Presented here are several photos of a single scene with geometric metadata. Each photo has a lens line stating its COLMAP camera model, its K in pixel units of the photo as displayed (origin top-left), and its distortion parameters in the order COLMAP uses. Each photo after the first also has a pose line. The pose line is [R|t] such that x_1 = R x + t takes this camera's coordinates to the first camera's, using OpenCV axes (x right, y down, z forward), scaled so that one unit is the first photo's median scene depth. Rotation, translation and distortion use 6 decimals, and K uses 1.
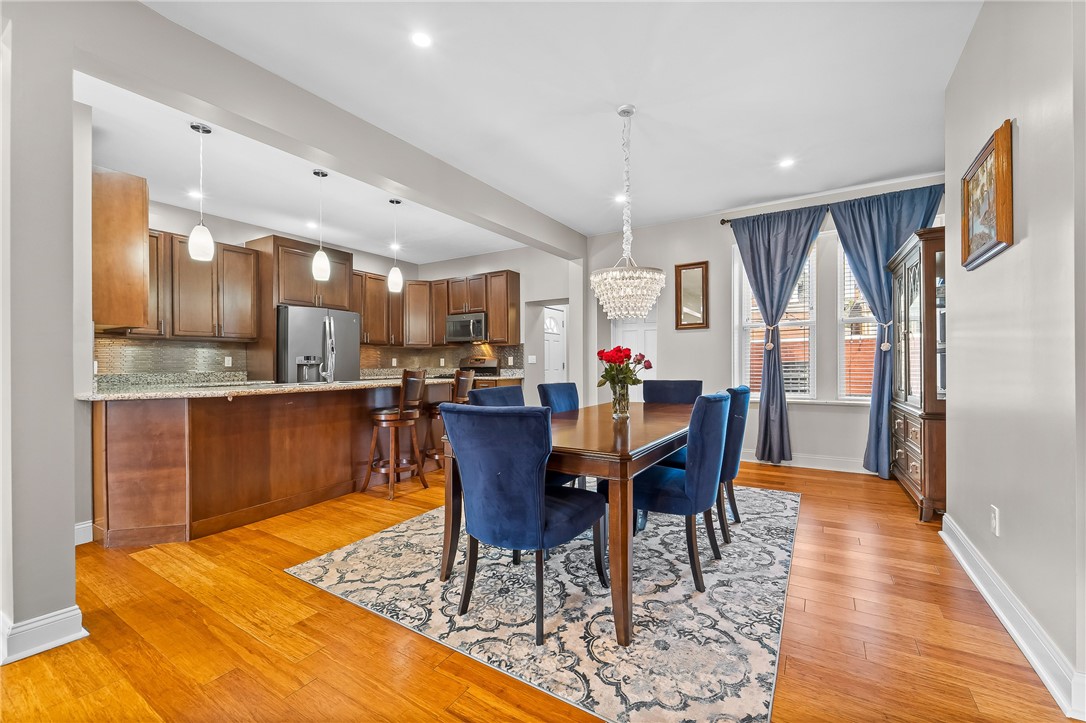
lens RADIAL K [[448.2, 0, 547.2], [0, 448.2, 366.1], [0, 0, 1]] dist [0.000982, -0.000077]
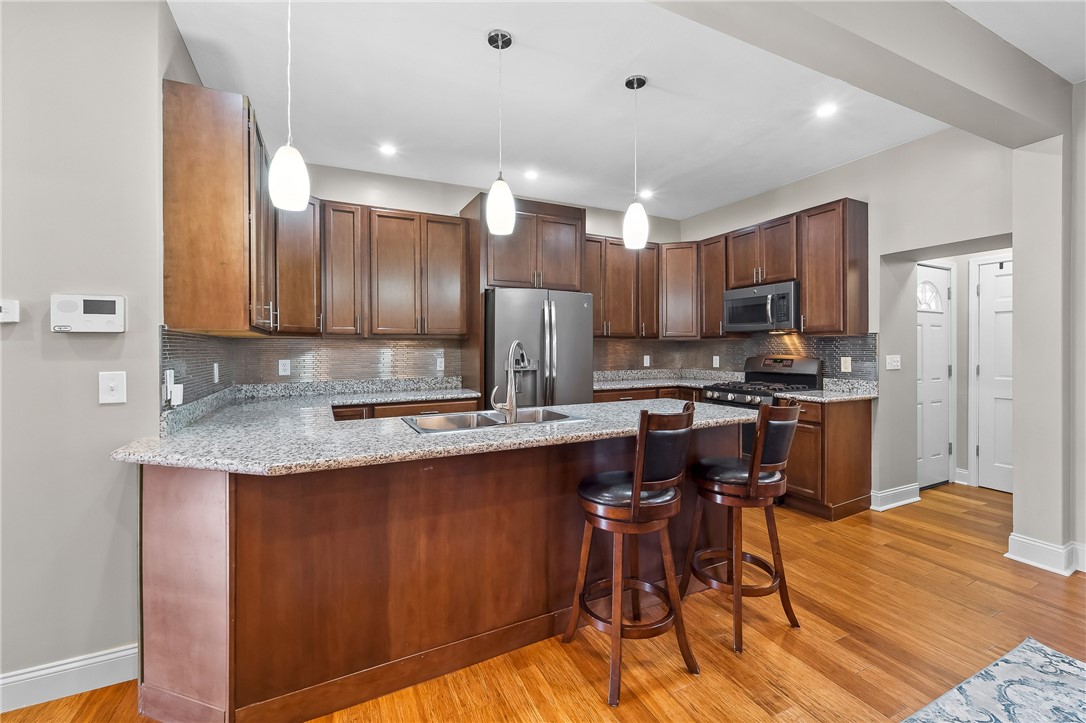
lens RADIAL K [[452.3, 0, 550.2], [0, 452.3, 346.2], [0, 0, 1]] dist [-0.001893, -0.000210]
pose [[0.844936, 0.000959, -0.534866, -0.121151], [-0.004523, 0.999975, -0.005352, -0.039318], [0.534848, 0.006941, 0.844920, 0.438404]]
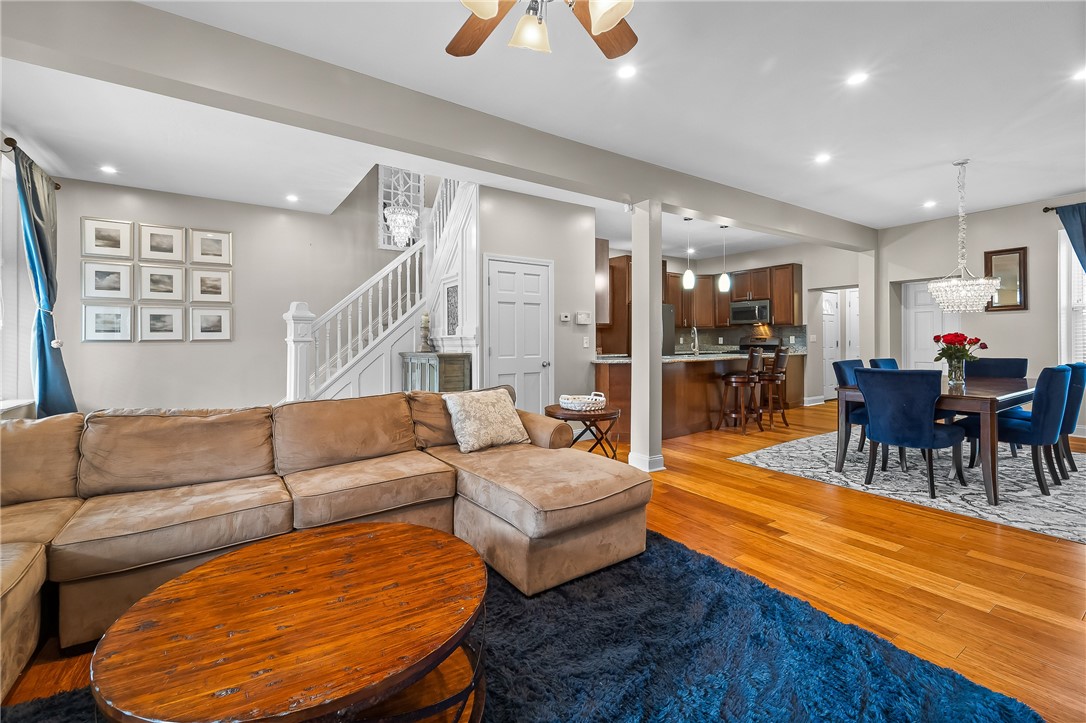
lens RADIAL K [[458.2, 0, 540.7], [0, 458.2, 340.2], [0, 0, 1]] dist [0.002408, -0.000188]
pose [[0.909662, -0.000346, -0.415348, -0.239789], [-0.000865, 0.999996, -0.002729, -0.008661], [0.415348, 0.002841, 0.909658, -0.476001]]
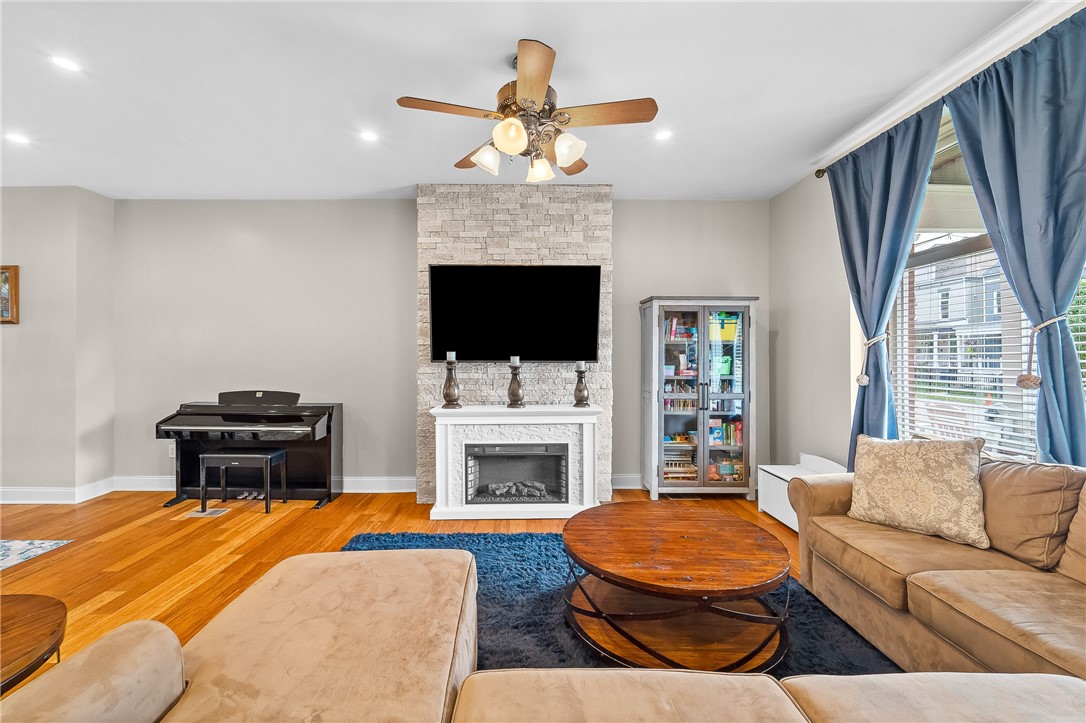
lens RADIAL K [[446.1, 0, 530.0], [0, 446.1, 363.5], [0, 0, 1]] dist [-0.000833, -0.000139]
pose [[-0.533620, -0.000515, 0.845725, -0.737715], [0.010444, 0.999920, 0.007199, -0.025313], [-0.845660, 0.012674, -0.533571, 0.029099]]
